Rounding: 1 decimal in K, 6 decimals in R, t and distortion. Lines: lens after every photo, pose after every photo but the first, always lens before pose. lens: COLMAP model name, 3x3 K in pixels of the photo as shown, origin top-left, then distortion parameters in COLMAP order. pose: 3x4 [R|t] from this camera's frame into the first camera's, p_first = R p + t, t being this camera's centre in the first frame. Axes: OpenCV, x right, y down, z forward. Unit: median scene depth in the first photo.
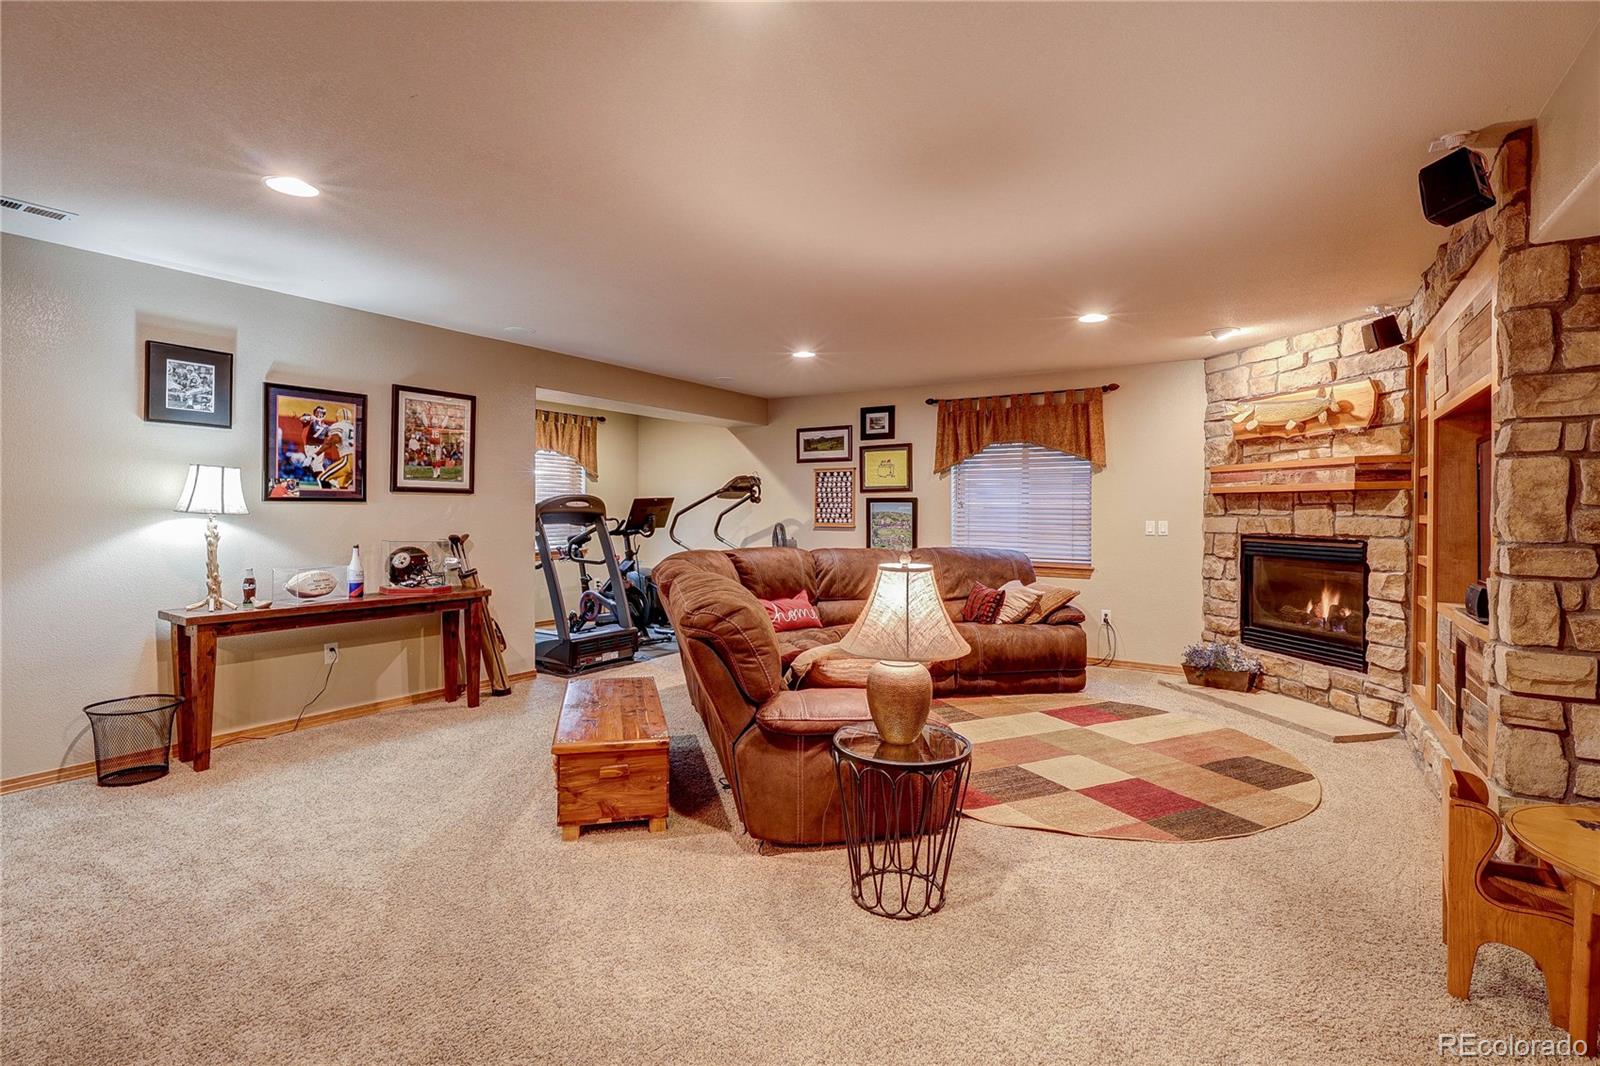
lens RADIAL K [[766.2, 0, 800.4], [0, 766.2, 504.0], [0, 0, 1]] dist [-0.002463, -0.000624]
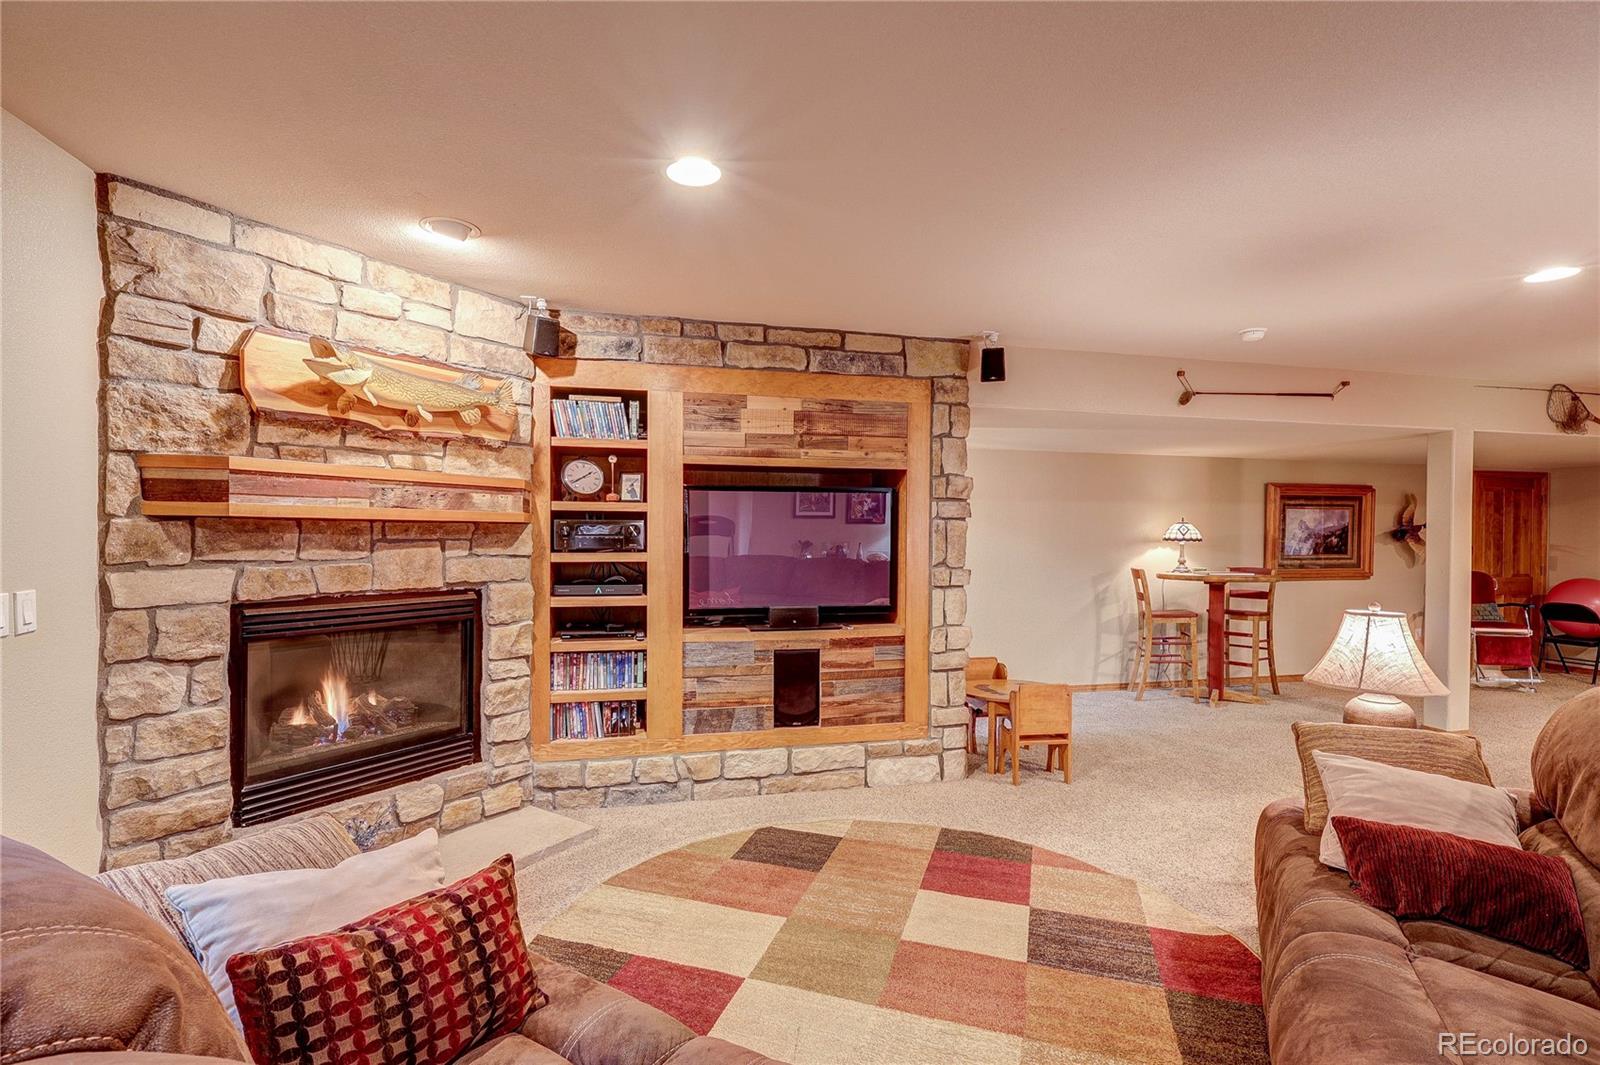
lens RADIAL K [[760.7, 0, 800.0], [0, 760.7, 532.5], [0, 0, 1]] dist [0.000716, 0.000388]
pose [[-0.727931, -0.015323, 0.685479, -0.010703], [-0.021399, 0.999771, -0.000376, -0.012882], [-0.685316, -0.014942, -0.728092, 1.216778]]
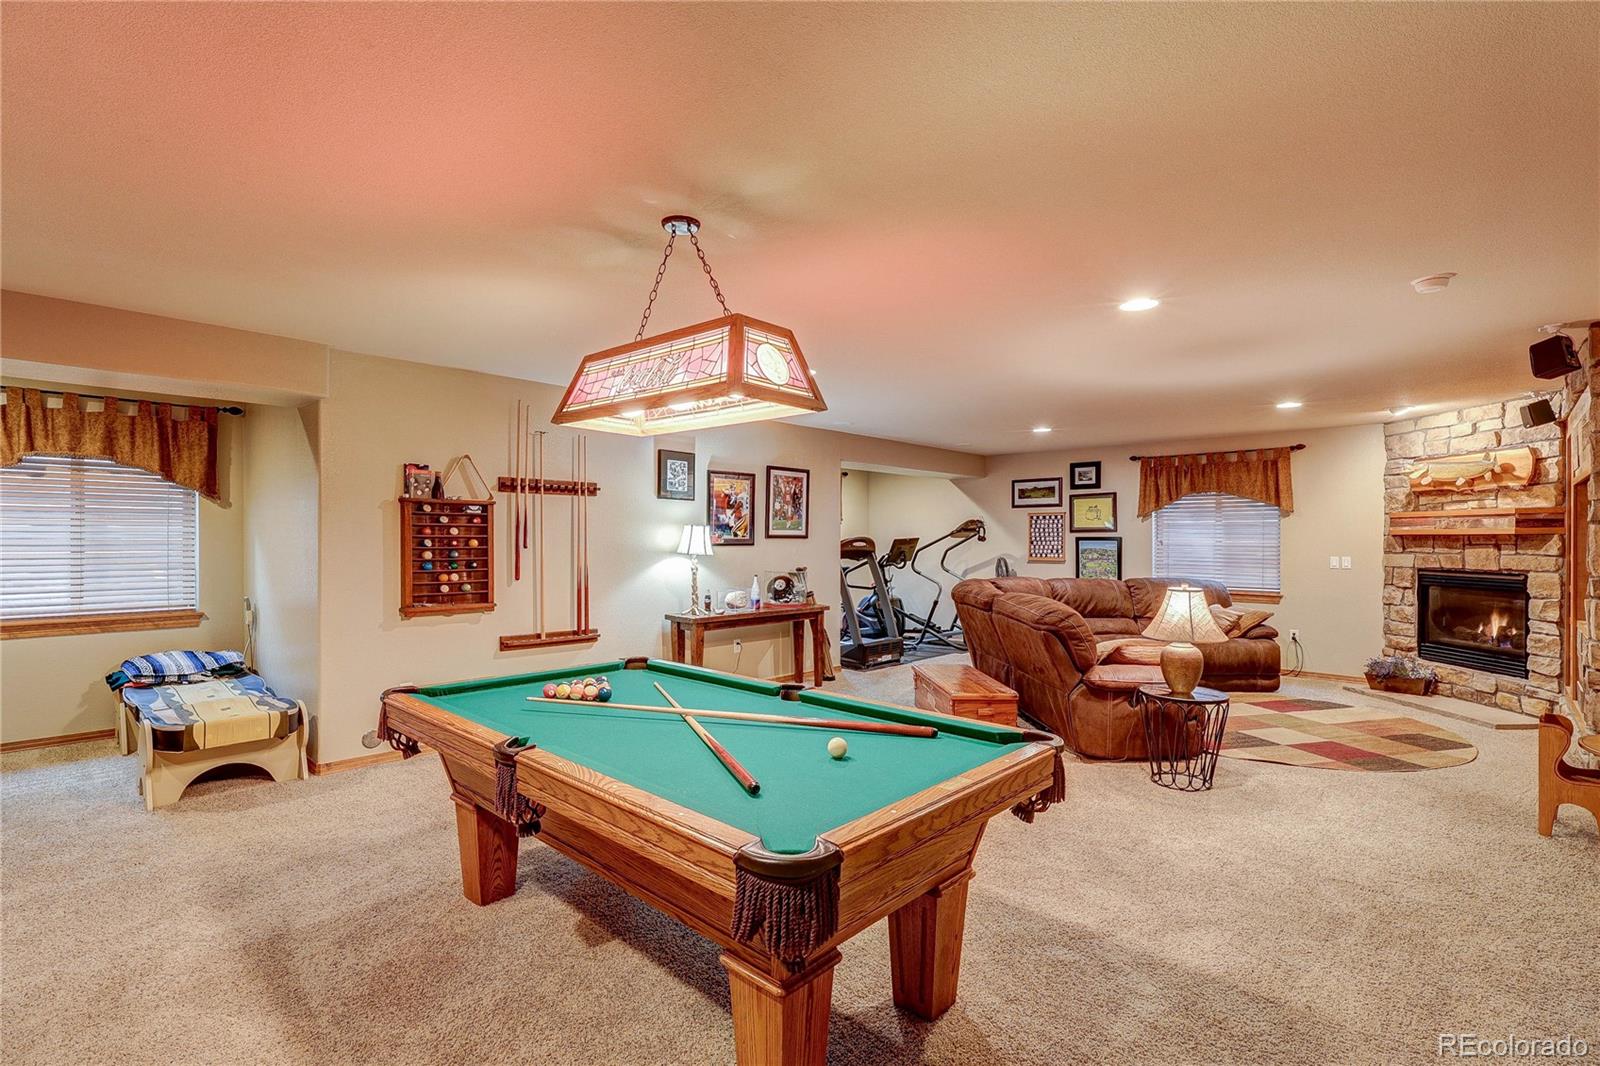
lens RADIAL K [[760.7, 0, 800.0], [0, 760.7, 533.0], [0, 0, 1]] dist [0.000716, 0.000388]
pose [[0.985238, -0.005617, -0.171099, -0.208063], [0.005585, 0.999984, -0.000668, -0.023565], [0.171100, -0.000297, 0.985254, -0.405673]]
